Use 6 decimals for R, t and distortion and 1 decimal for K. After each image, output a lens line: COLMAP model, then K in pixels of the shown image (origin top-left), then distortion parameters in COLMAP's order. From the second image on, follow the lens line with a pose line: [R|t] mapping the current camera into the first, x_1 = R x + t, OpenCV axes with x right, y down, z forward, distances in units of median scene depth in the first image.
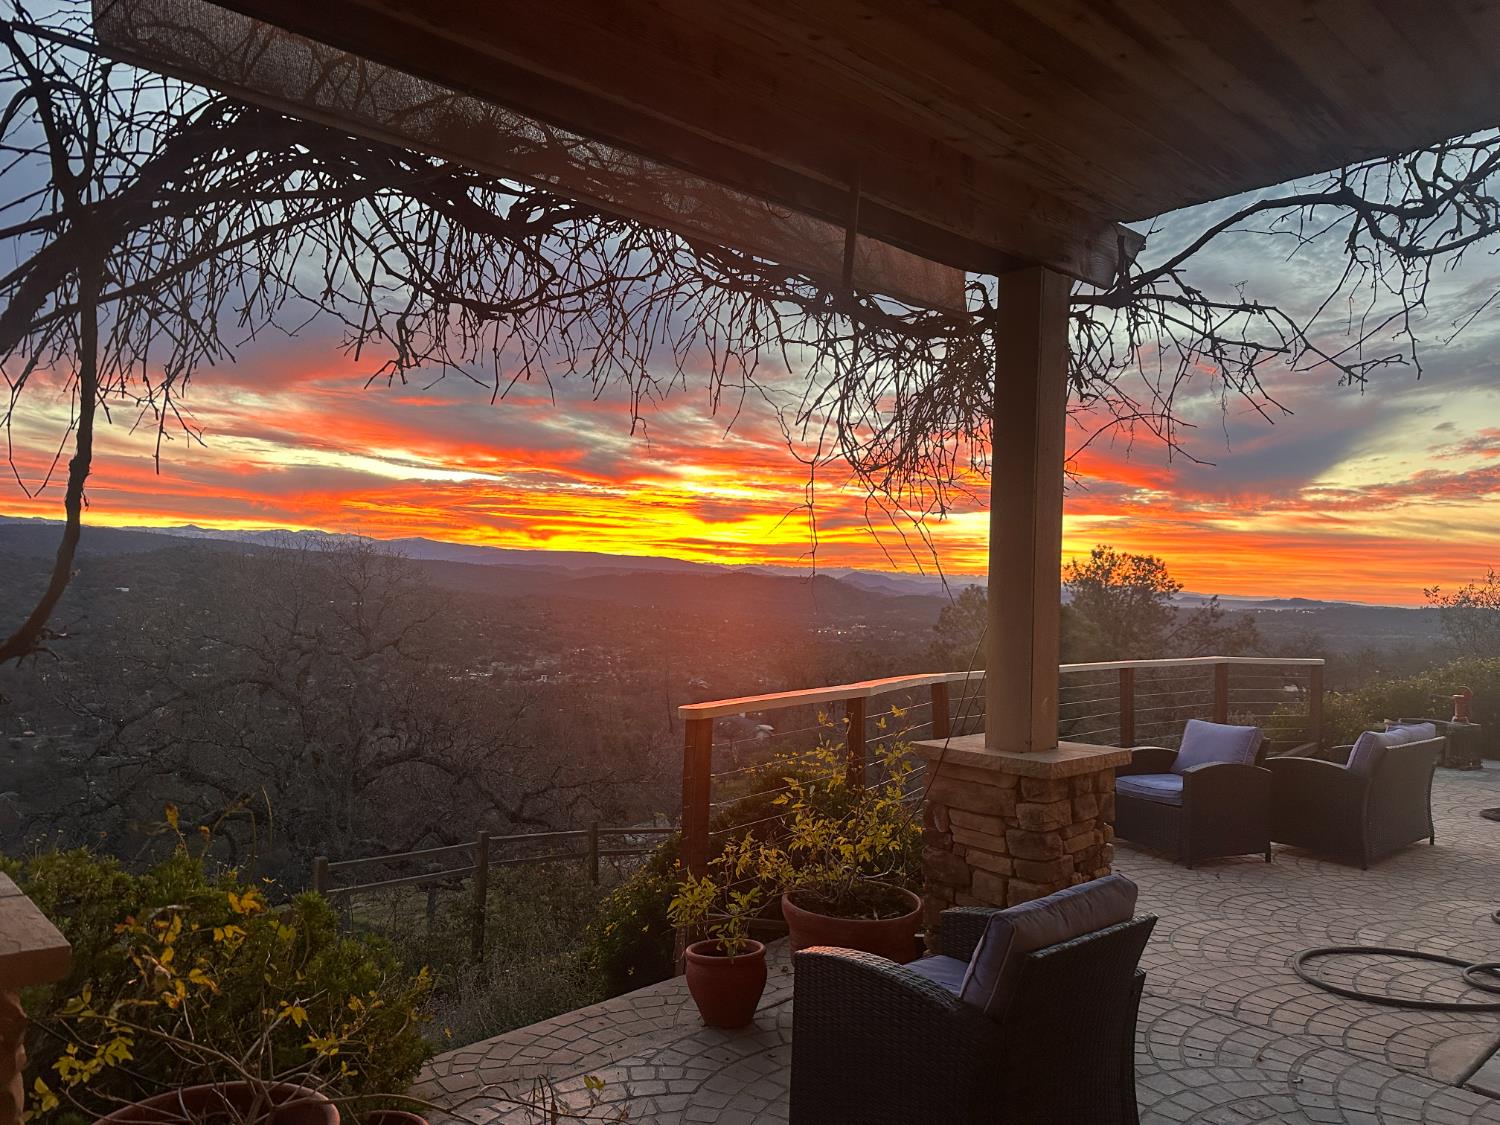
lens RADIAL K [[1065.5, 0, 743.5], [0, 1065.5, 584.1], [0, 0, 1]] dist [0.140020, -0.000141]
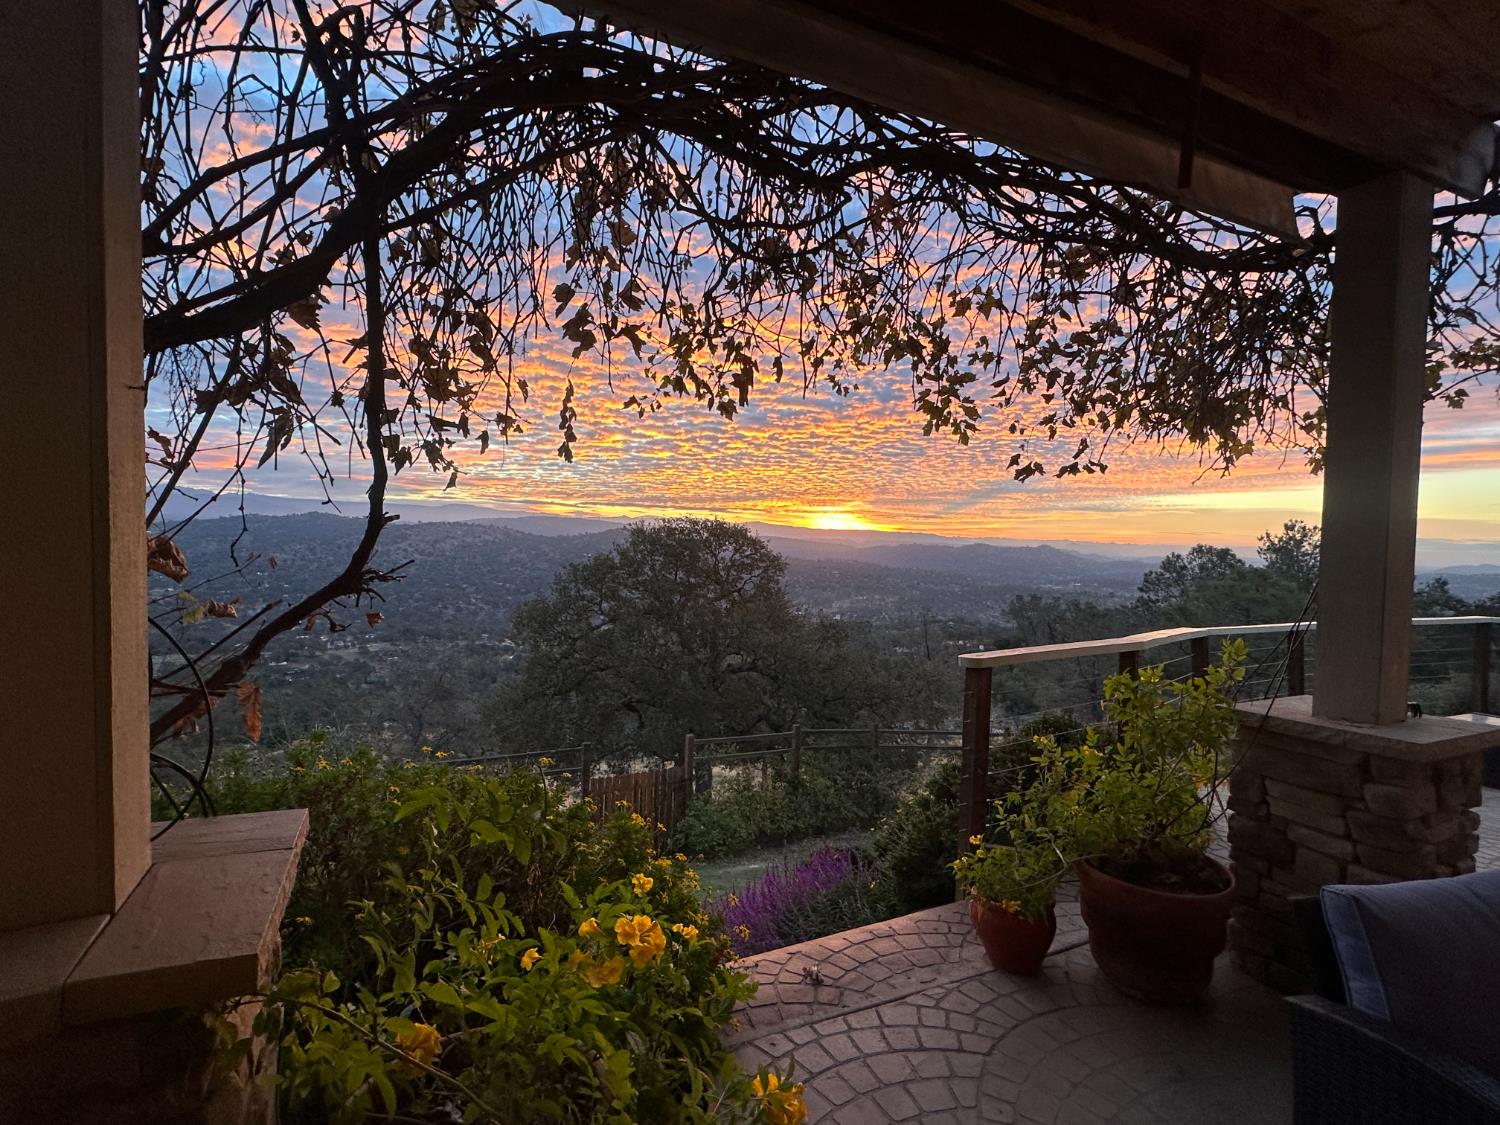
lens RADIAL K [[740.6, 0, 750.0], [0, 740.6, 562.5], [0, 0, 1]] dist [0.001219, 0.000006]
pose [[0.954616, 0.005066, -0.297796, -0.045719], [-0.000979, 0.999903, 0.013869, 0.013566], [0.297837, -0.012948, 0.954529, 0.263904]]
